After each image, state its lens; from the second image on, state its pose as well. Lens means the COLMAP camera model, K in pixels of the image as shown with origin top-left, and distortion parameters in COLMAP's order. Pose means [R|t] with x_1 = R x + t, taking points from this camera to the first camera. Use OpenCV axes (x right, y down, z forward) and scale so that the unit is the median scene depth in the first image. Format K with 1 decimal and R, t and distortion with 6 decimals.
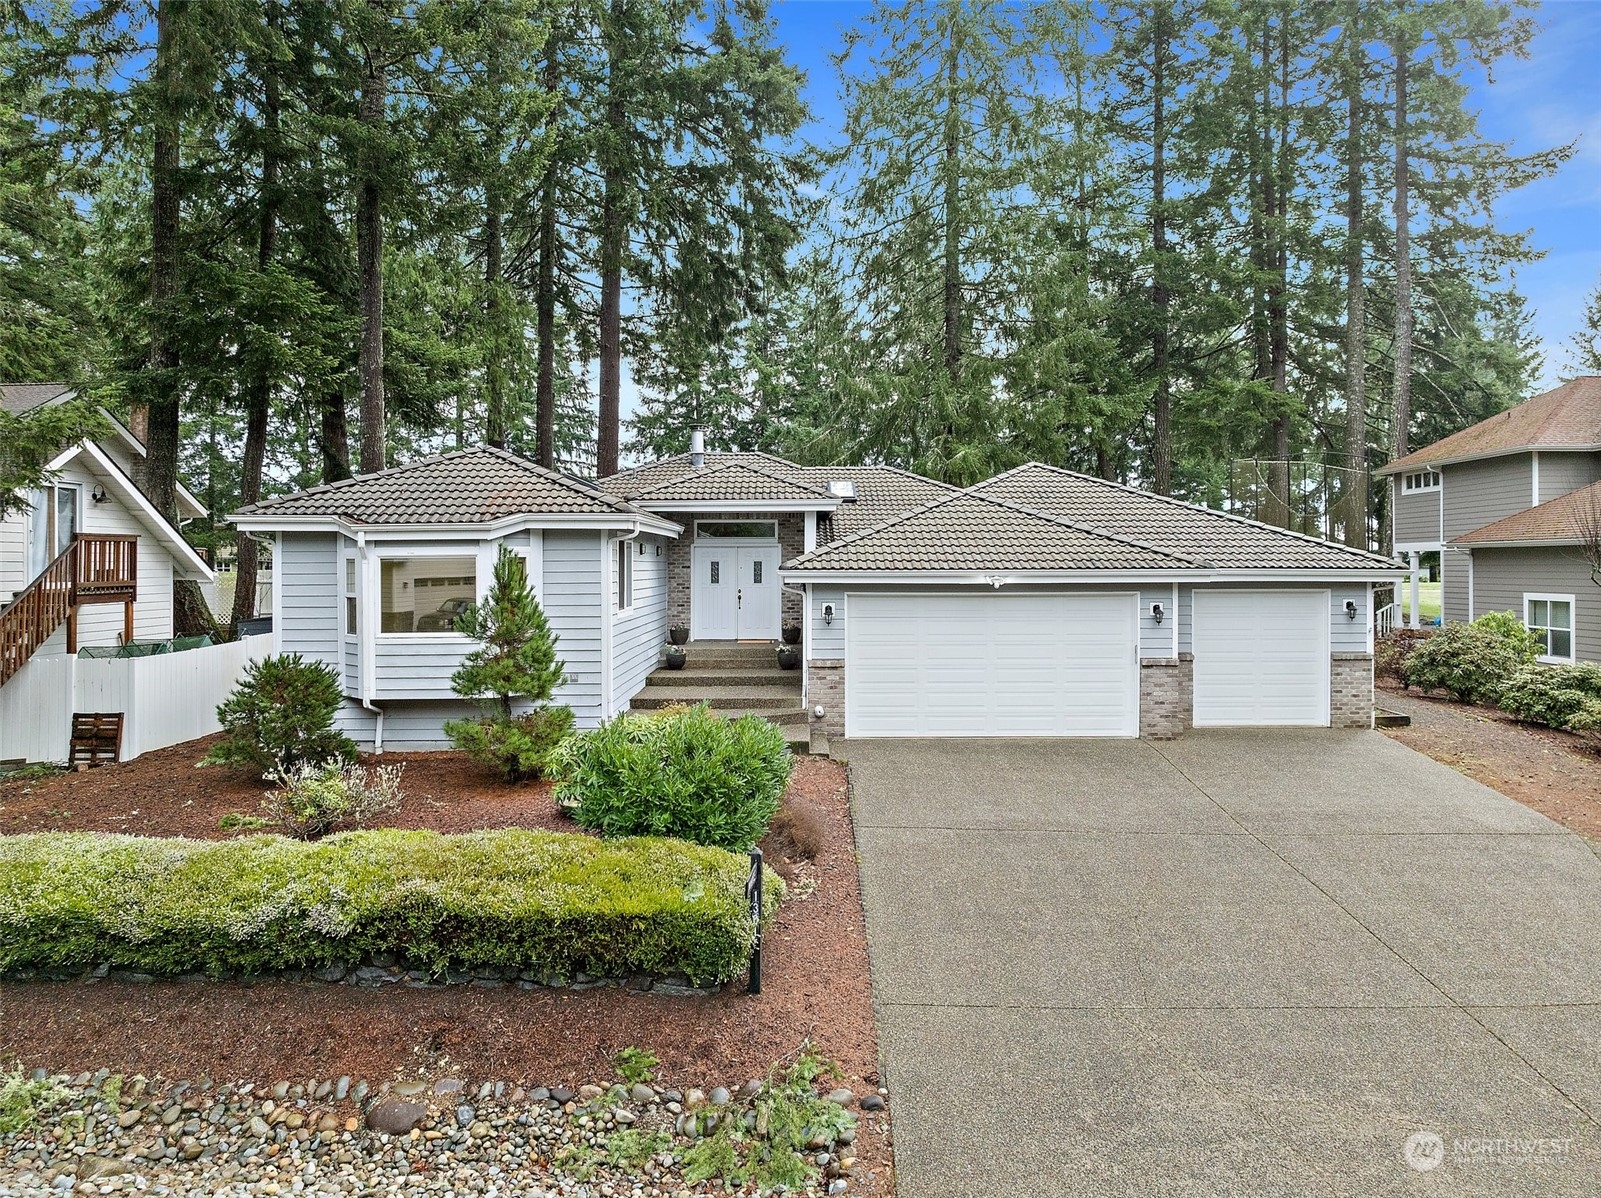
lens RADIAL K [[1149.4, 0, 801.5], [0, 1149.4, 590.4], [0, 0, 1]] dist [-0.033505, -0.001881]
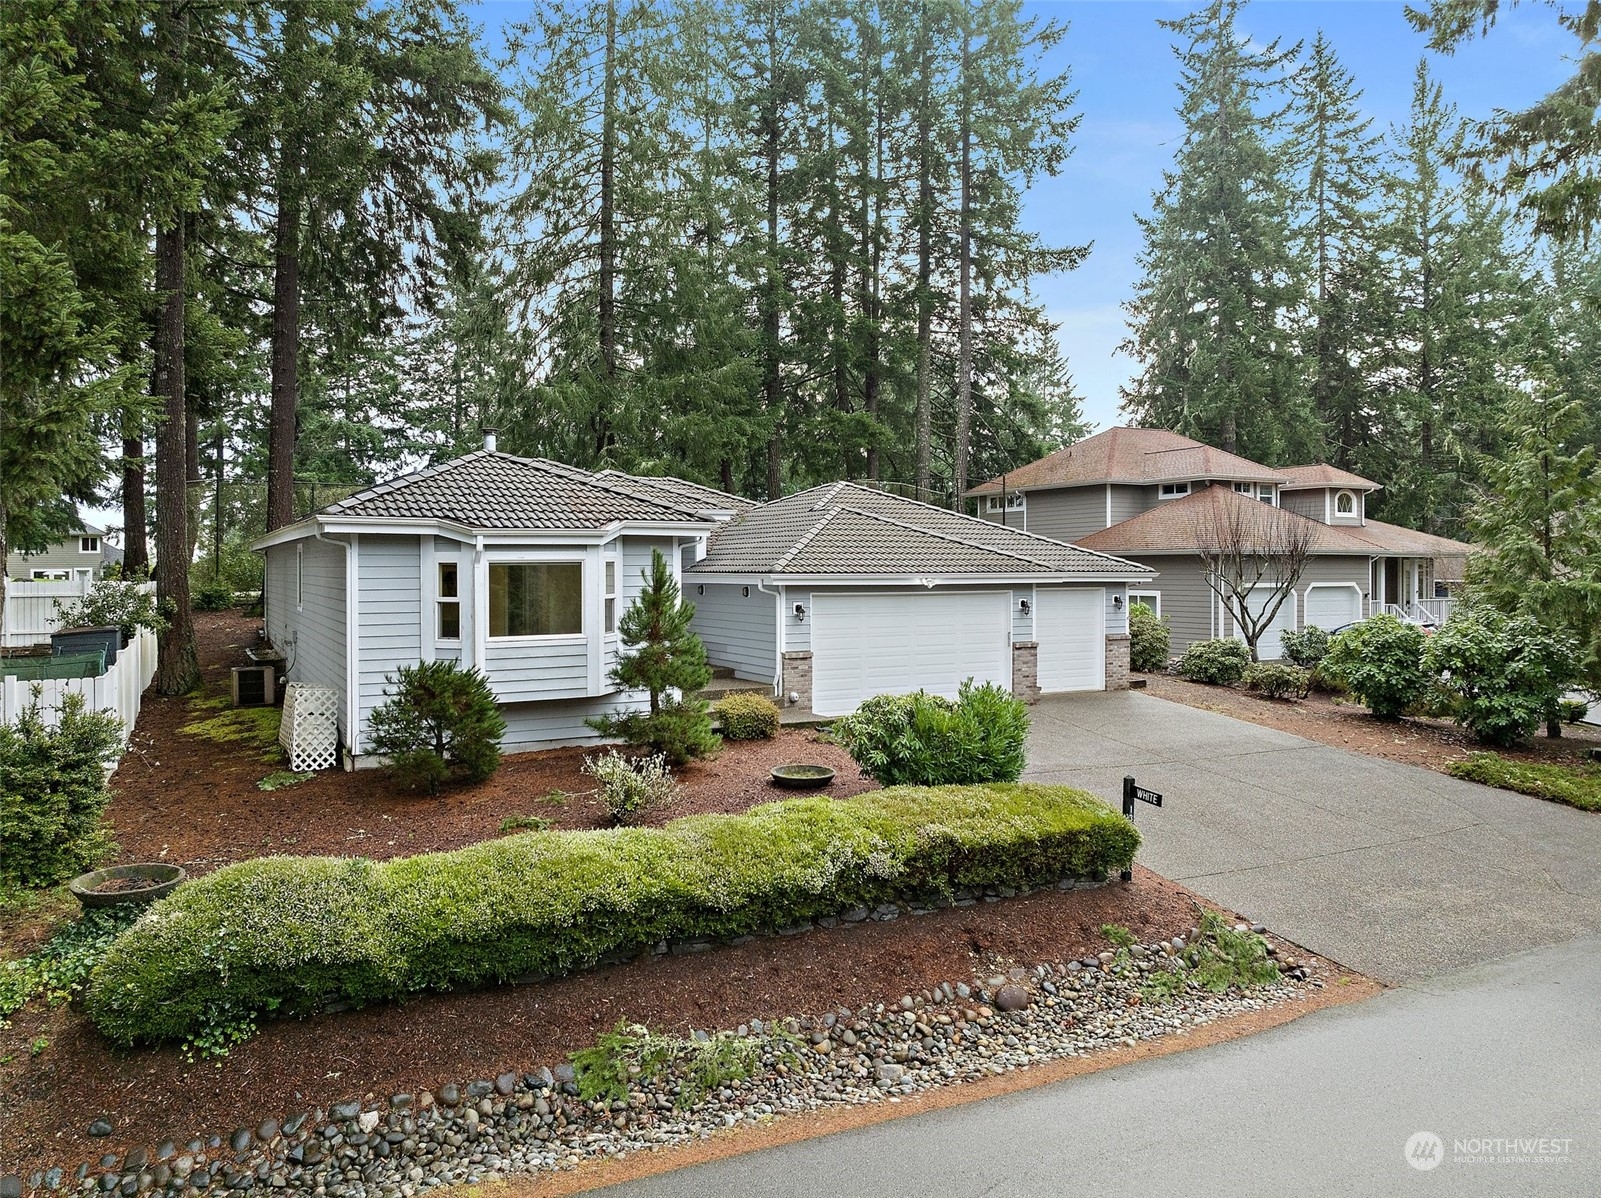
lens RADIAL K [[1149.4, 0, 801.5], [0, 1149.4, 590.4], [0, 0, 1]] dist [-0.033505, -0.001881]
pose [[0.876617, -0.008385, 0.481115, -0.528133], [0.010047, 0.999949, -0.000878, 0.000062], [-0.481083, 0.005603, 0.876657, -0.009362]]
